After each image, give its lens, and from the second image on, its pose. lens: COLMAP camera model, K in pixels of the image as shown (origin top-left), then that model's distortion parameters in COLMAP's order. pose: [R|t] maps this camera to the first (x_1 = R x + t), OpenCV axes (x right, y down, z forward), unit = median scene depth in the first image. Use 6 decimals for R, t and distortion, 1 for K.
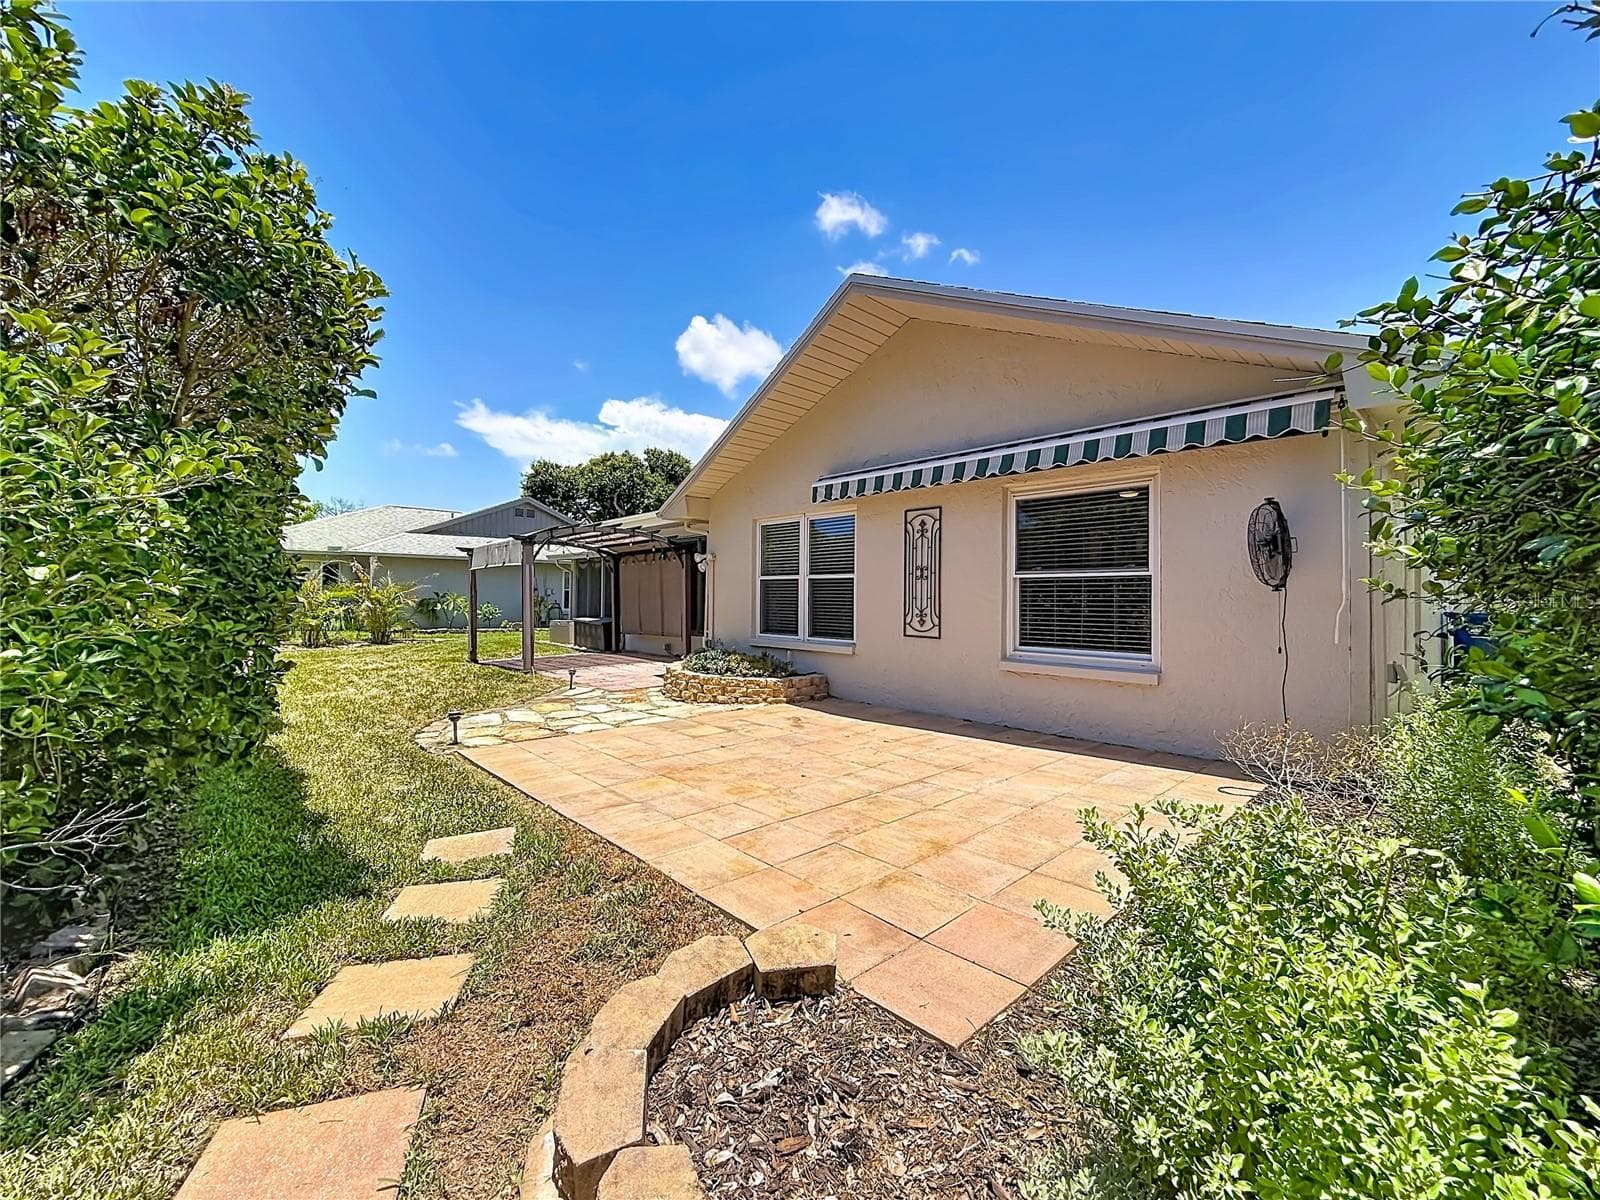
lens RADIAL K [[651.5, 0, 800.0], [0, 651.5, 600.0], [0, 0, 1]] dist [0.000167, -0.000081]
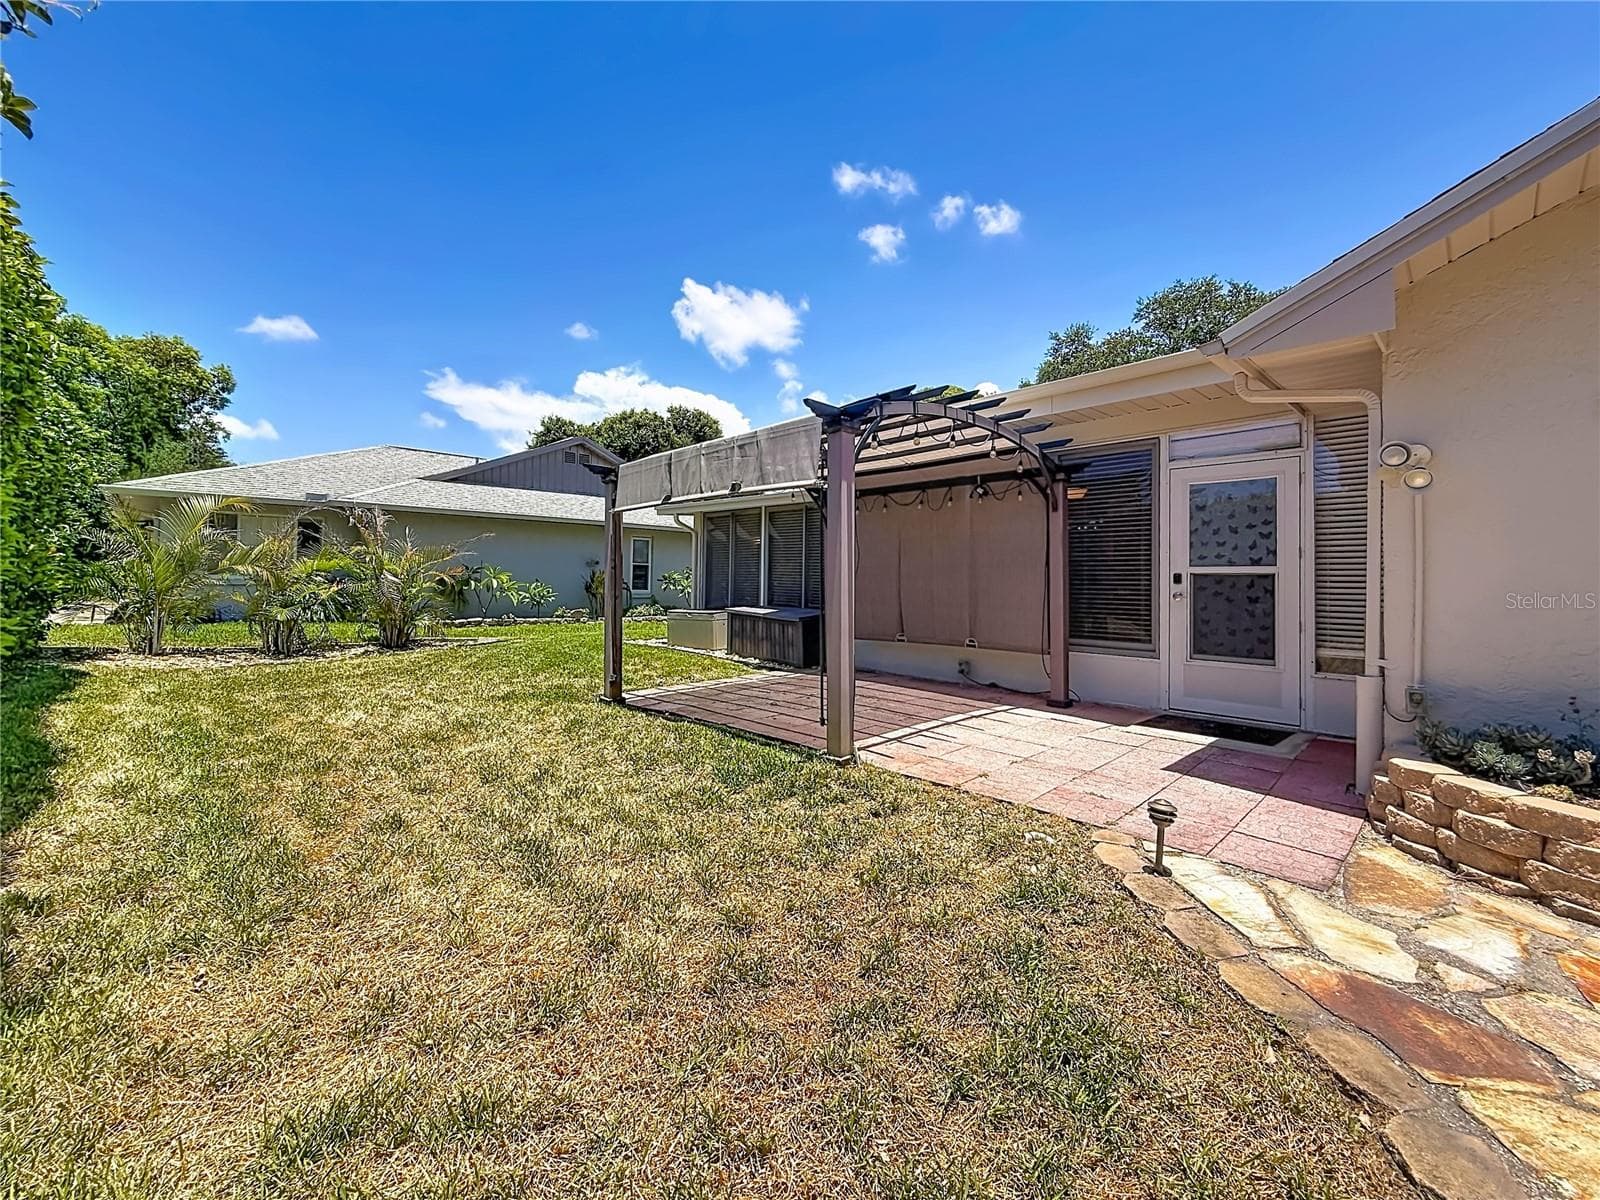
lens RADIAL K [[669.8, 0, 799.3], [0, 669.8, 579.7], [0, 0, 1]] dist [-0.001399, -0.000062]
pose [[0.999830, 0.008849, 0.016188, -0.615619], [-0.008807, 0.999958, -0.002654, 0.006860], [-0.016211, 0.002511, 0.999865, 0.823110]]
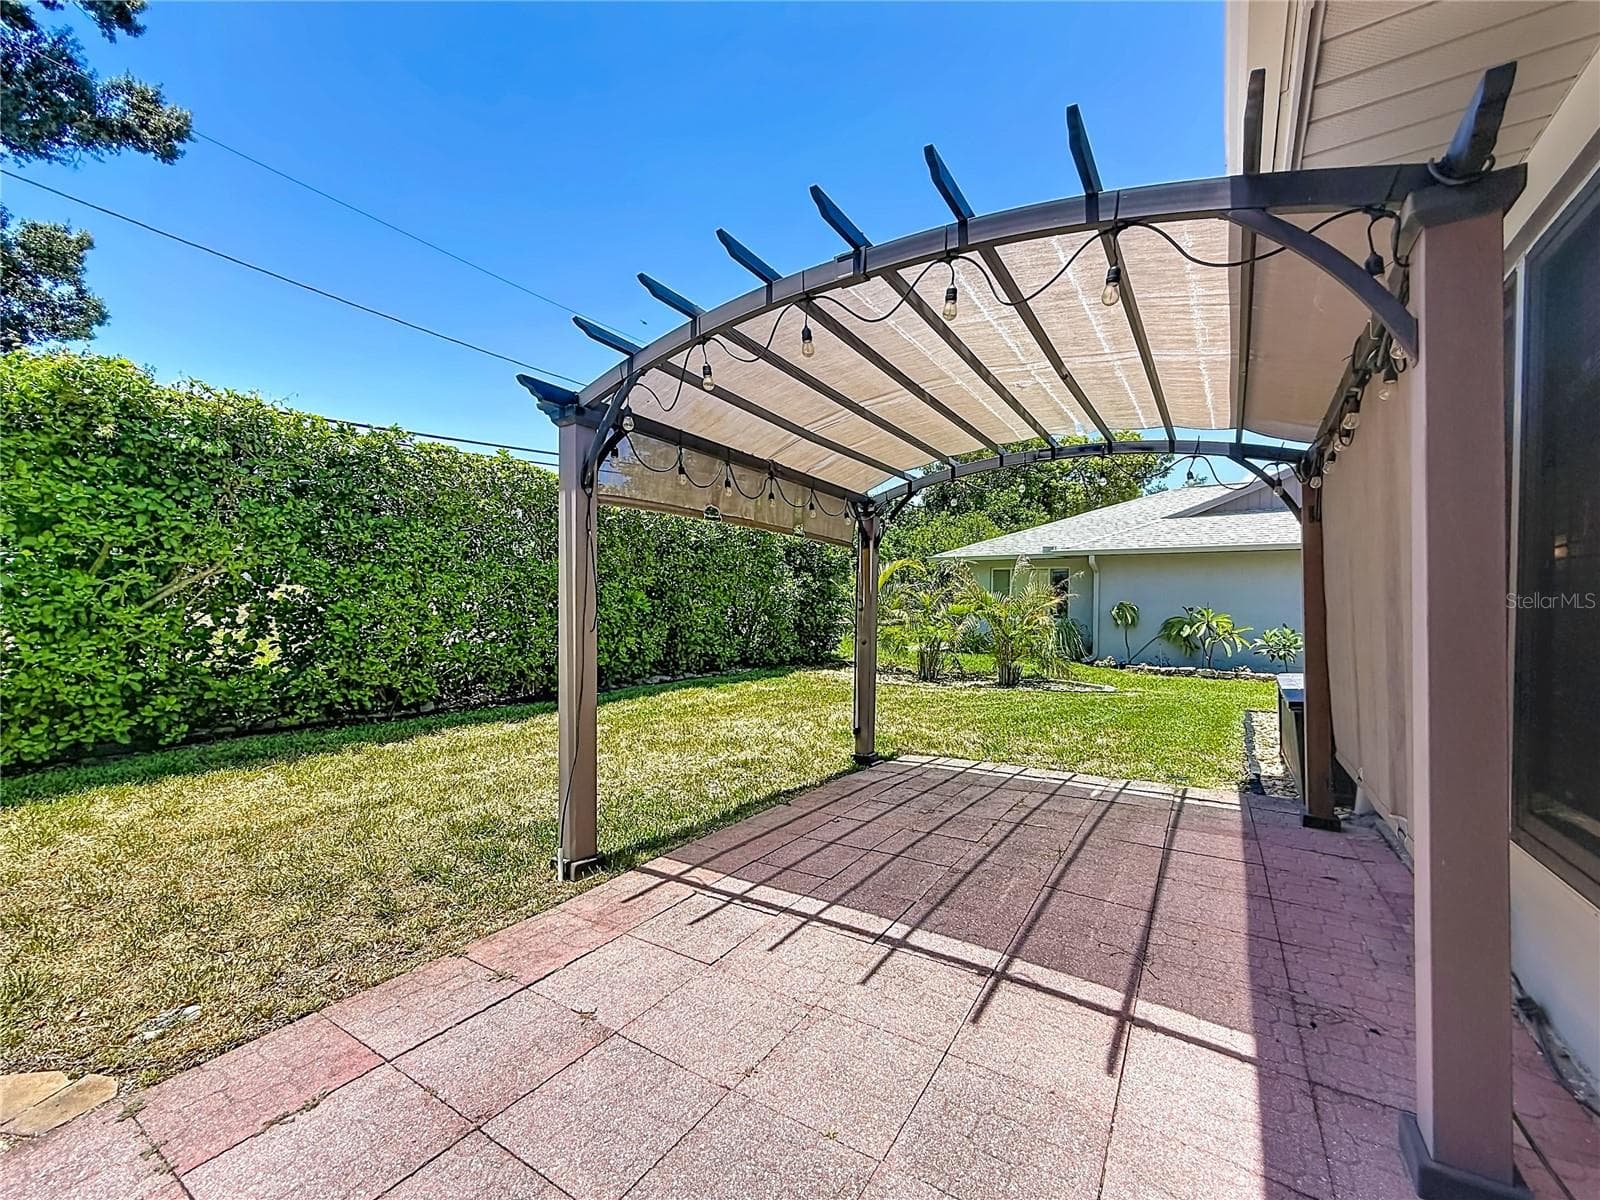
lens RADIAL K [[651.5, 0, 800.0], [0, 651.5, 600.0], [0, 0, 1]] dist [0.000167, -0.000081]
pose [[0.244179, -0.007138, -0.969704, -0.132954], [-0.023847, 0.999626, -0.013363, -0.005187], [0.969437, 0.026387, 0.243917, 1.425820]]
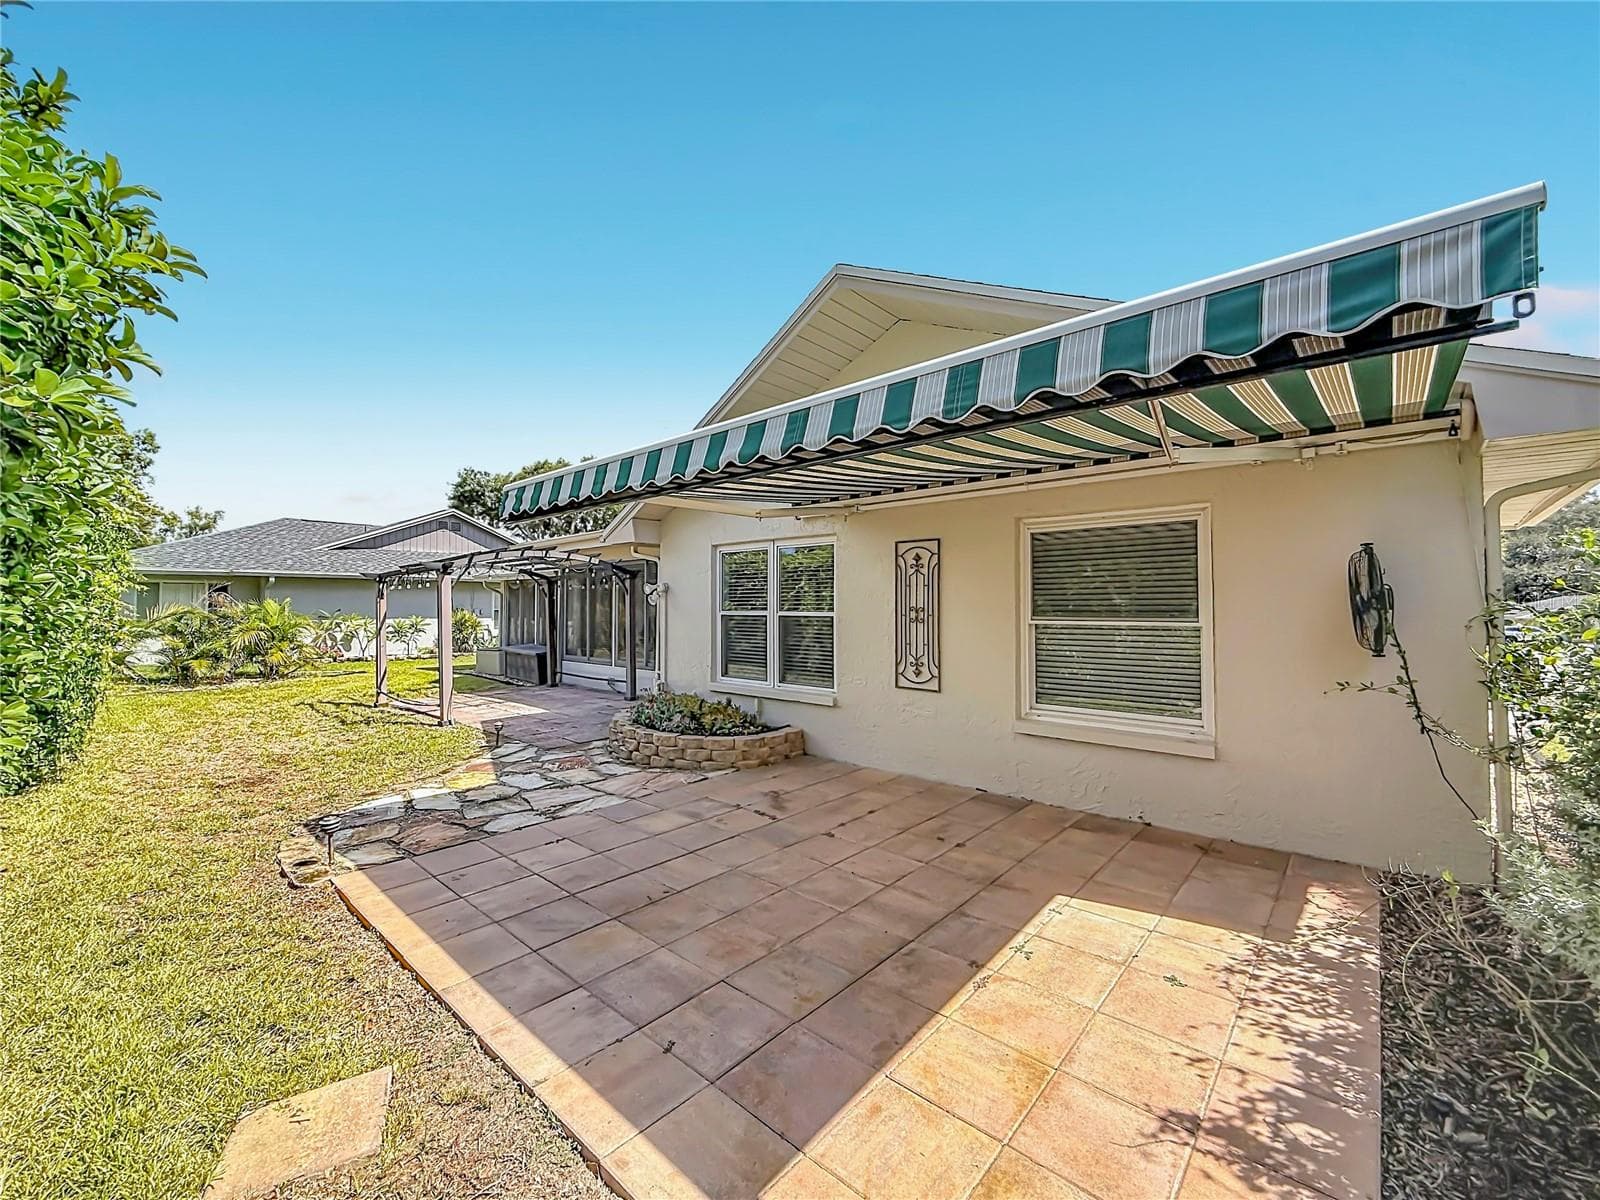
lens RADIAL K [[651.5, 0, 800.0], [0, 651.5, 600.0], [0, 0, 1]] dist [0.000167, -0.000081]
pose [[0.996048, -0.009231, 0.088331, -0.039546], [0.010264, 0.999884, -0.011257, -0.049504], [-0.088217, 0.012120, 0.996028, 0.145498]]
